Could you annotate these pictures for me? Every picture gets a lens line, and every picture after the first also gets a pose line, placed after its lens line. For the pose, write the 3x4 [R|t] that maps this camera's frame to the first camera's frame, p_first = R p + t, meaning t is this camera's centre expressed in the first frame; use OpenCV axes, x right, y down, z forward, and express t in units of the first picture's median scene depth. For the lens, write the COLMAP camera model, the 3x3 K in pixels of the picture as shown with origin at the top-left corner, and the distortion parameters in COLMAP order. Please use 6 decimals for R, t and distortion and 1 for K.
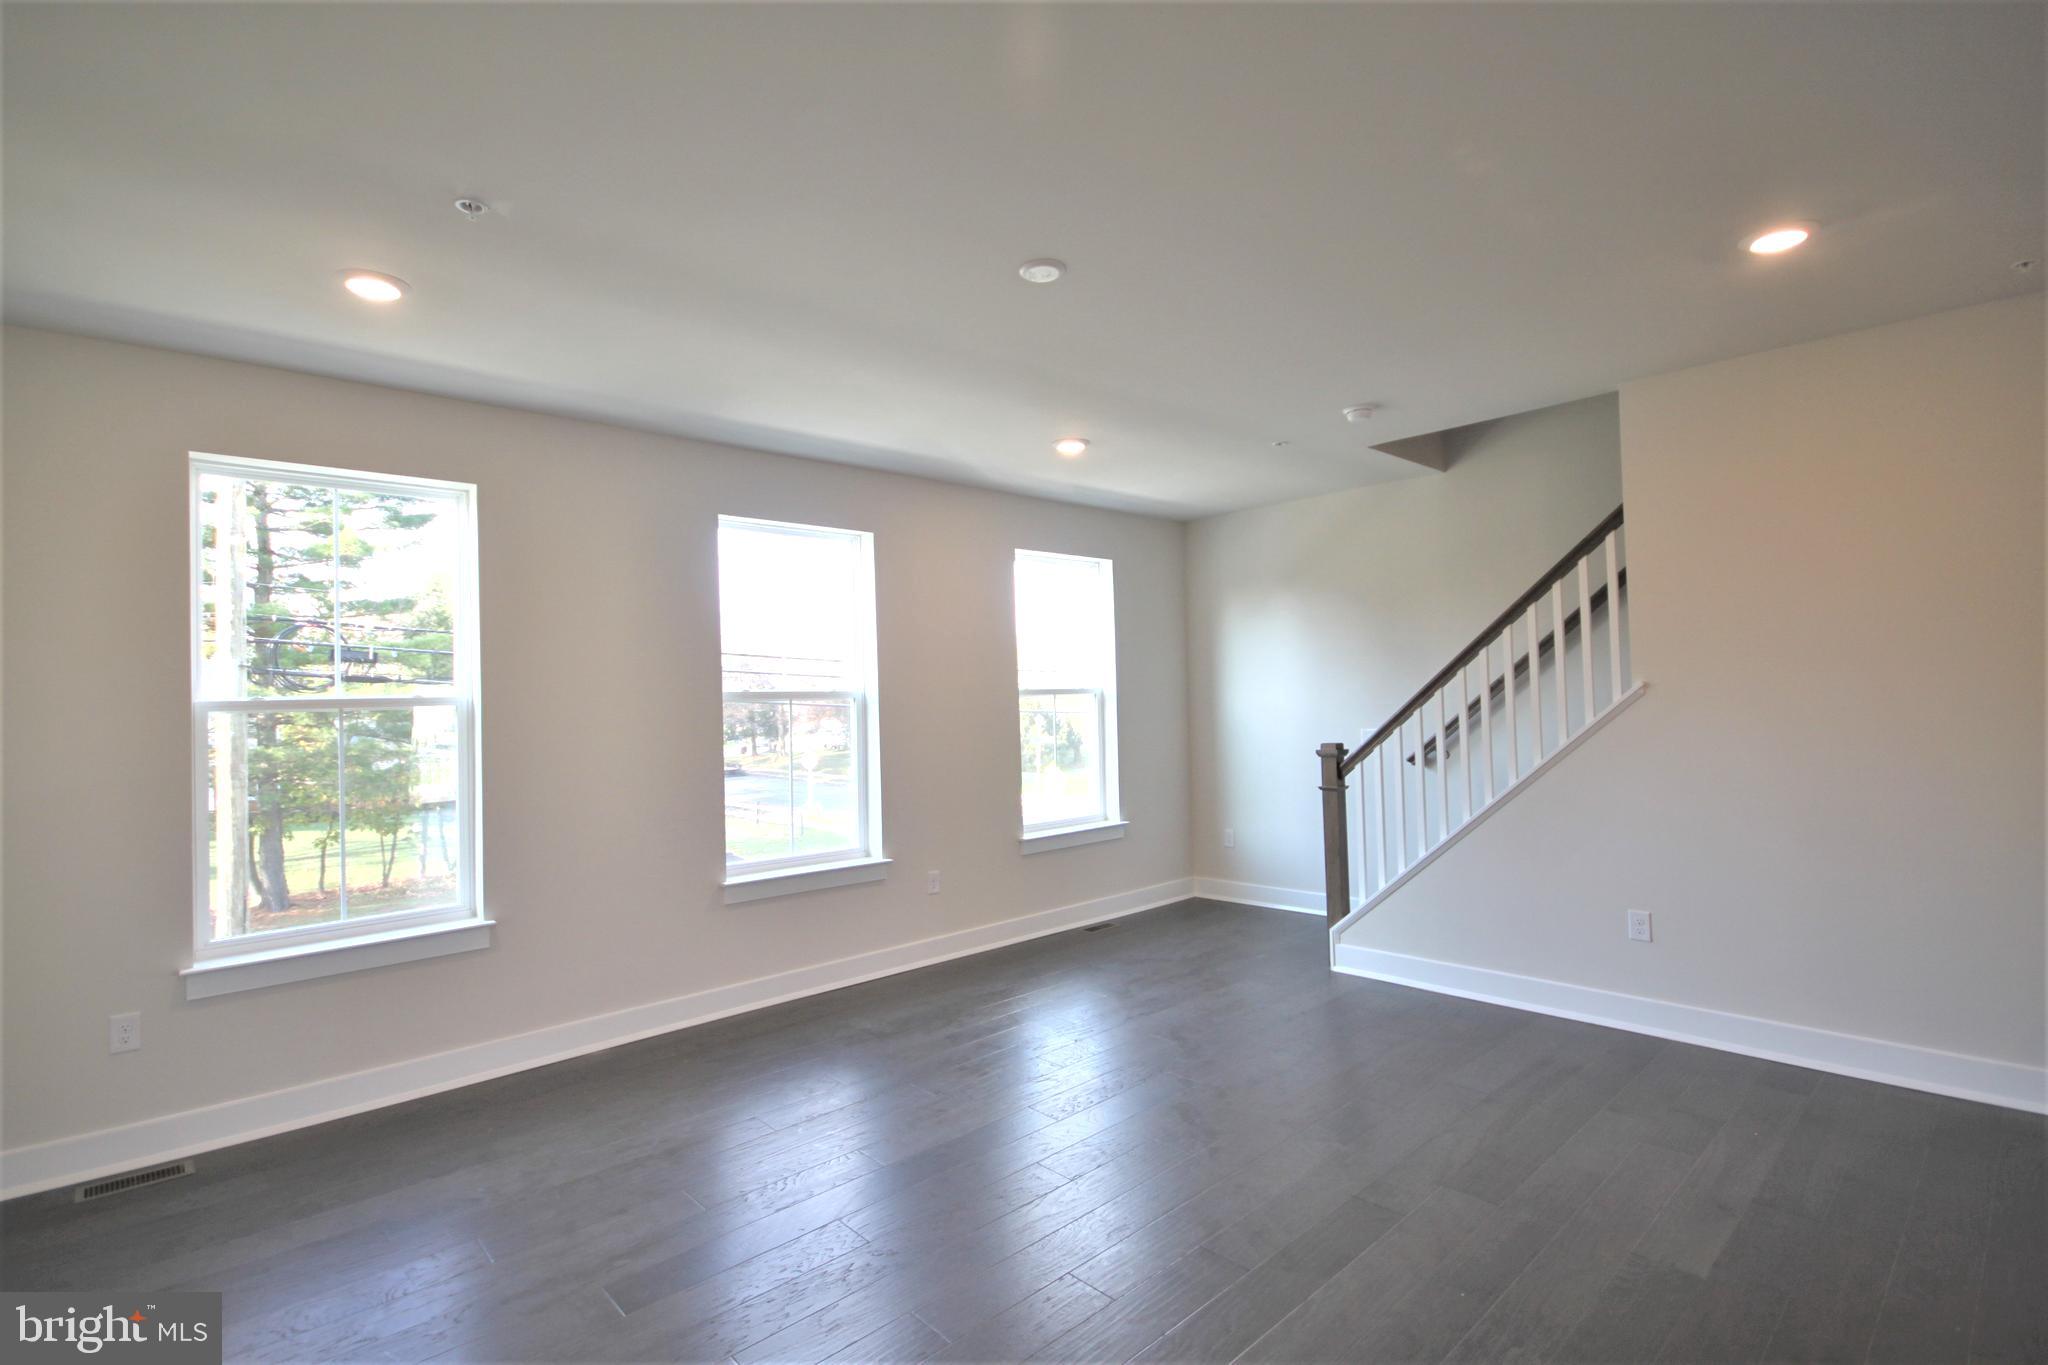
lens RADIAL K [[956.4, 0, 1009.5], [0, 956.4, 678.3], [0, 0, 1]] dist [0.009495, -0.009332]
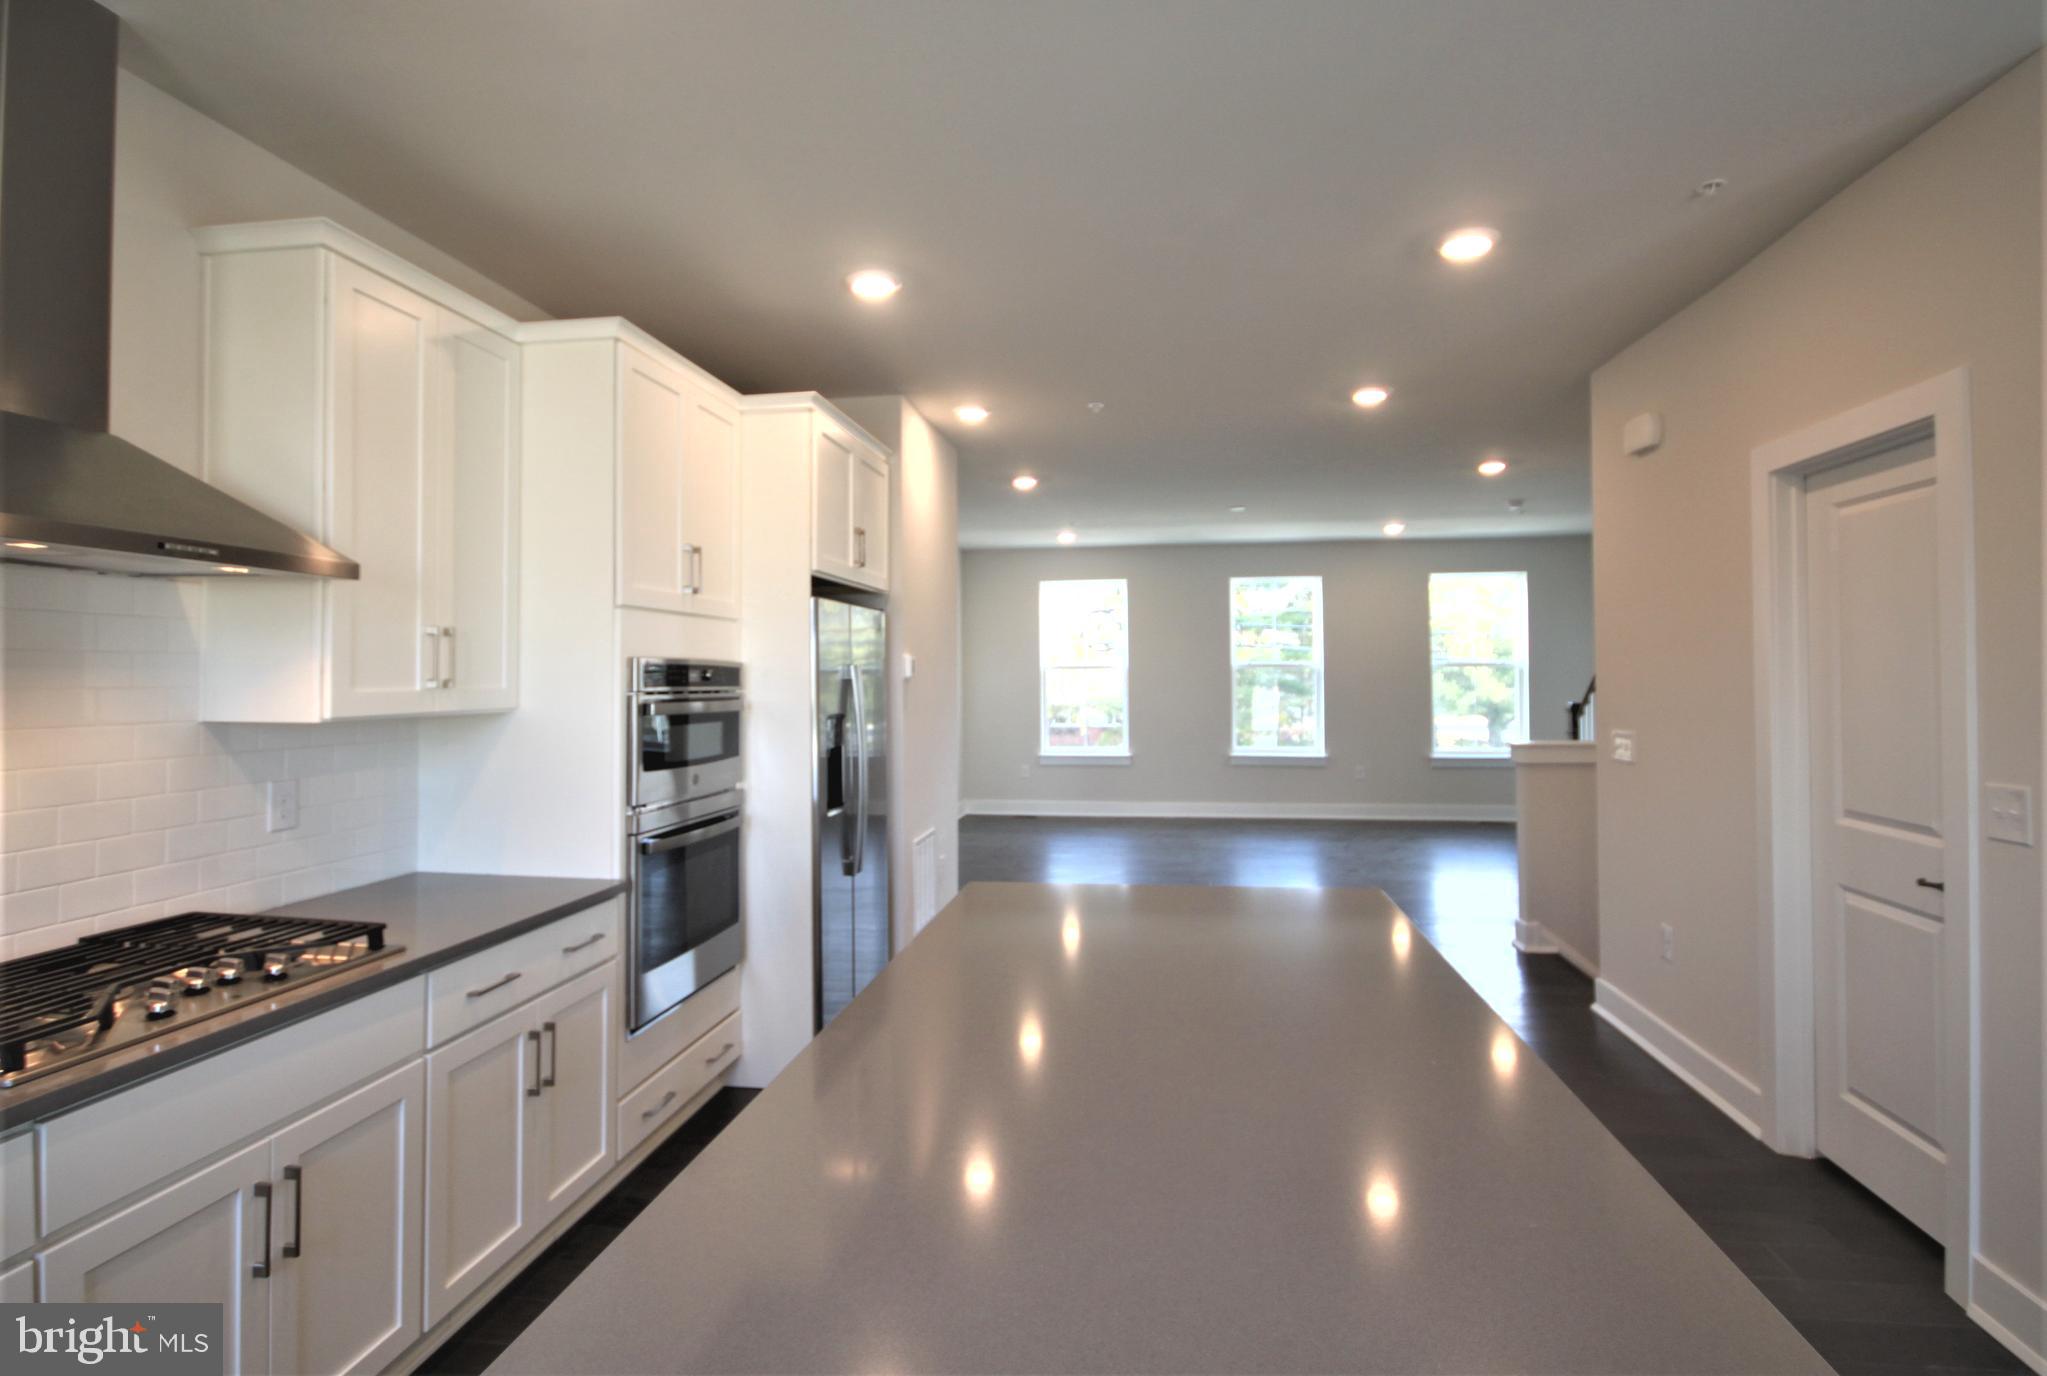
lens RADIAL K [[1047.1, 0, 1014.7], [0, 1047.1, 668.0], [0, 0, 1]] dist [-0.002463, 0.000133]
pose [[0.634173, 0.013677, -0.773070, 1.048392], [0.015894, 0.999402, 0.030719, -0.052000], [0.773028, -0.031768, 0.633576, -0.722565]]
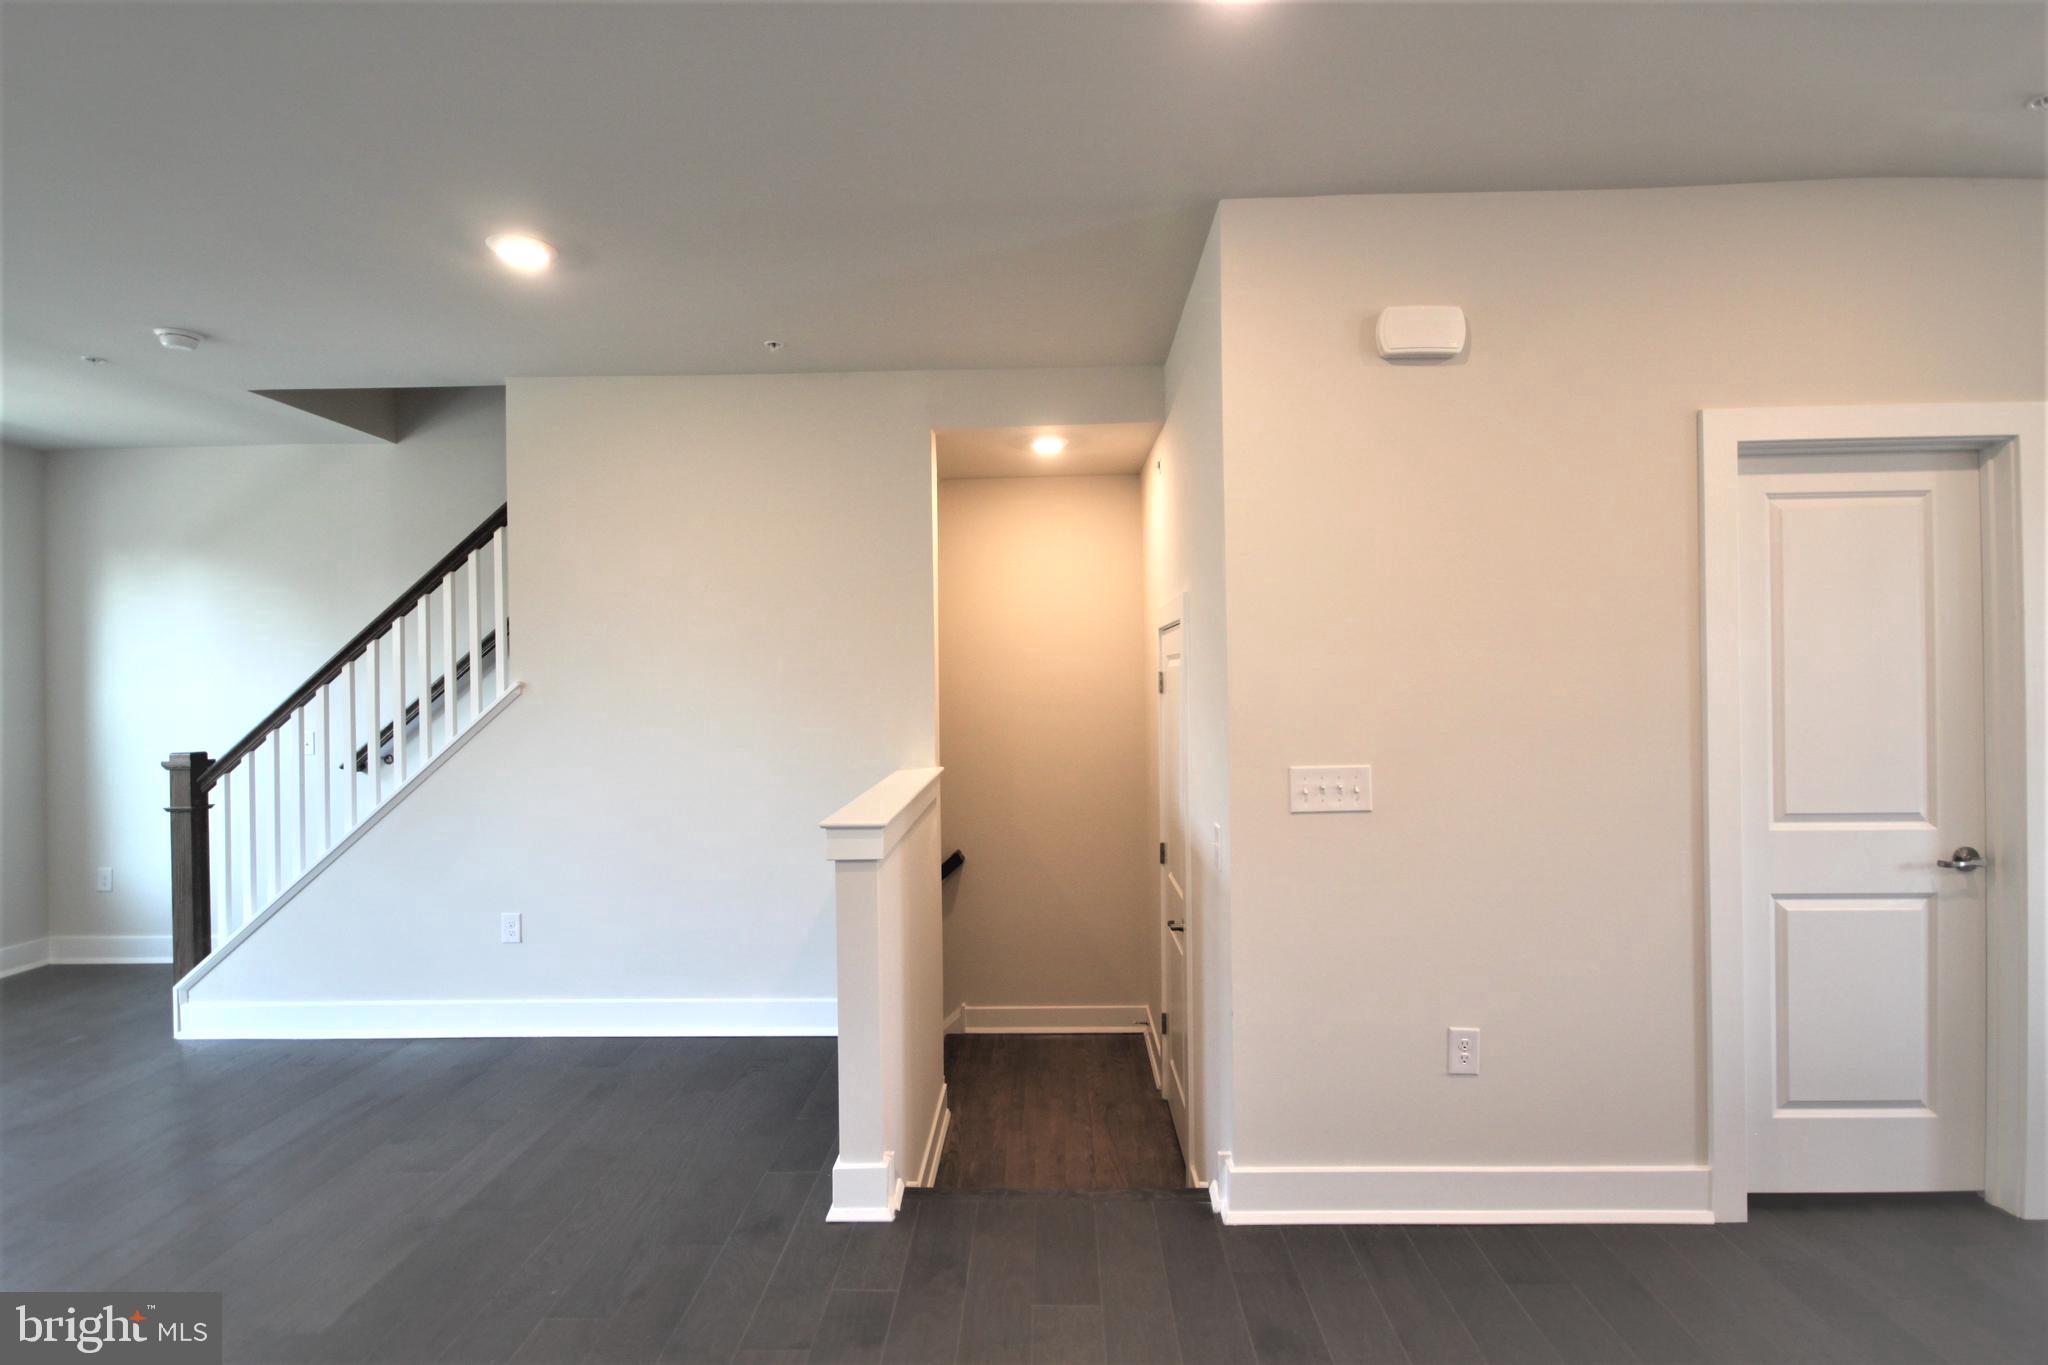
lens RADIAL K [[956.4, 0, 1026.3], [0, 956.4, 683.1], [0, 0, 1]] dist [0.009495, -0.009332]
pose [[0.687446, 0.015302, 0.726074, 0.239105], [-0.024742, 0.999691, 0.002358, -0.009170], [-0.725814, -0.019586, 0.687612, -0.054542]]
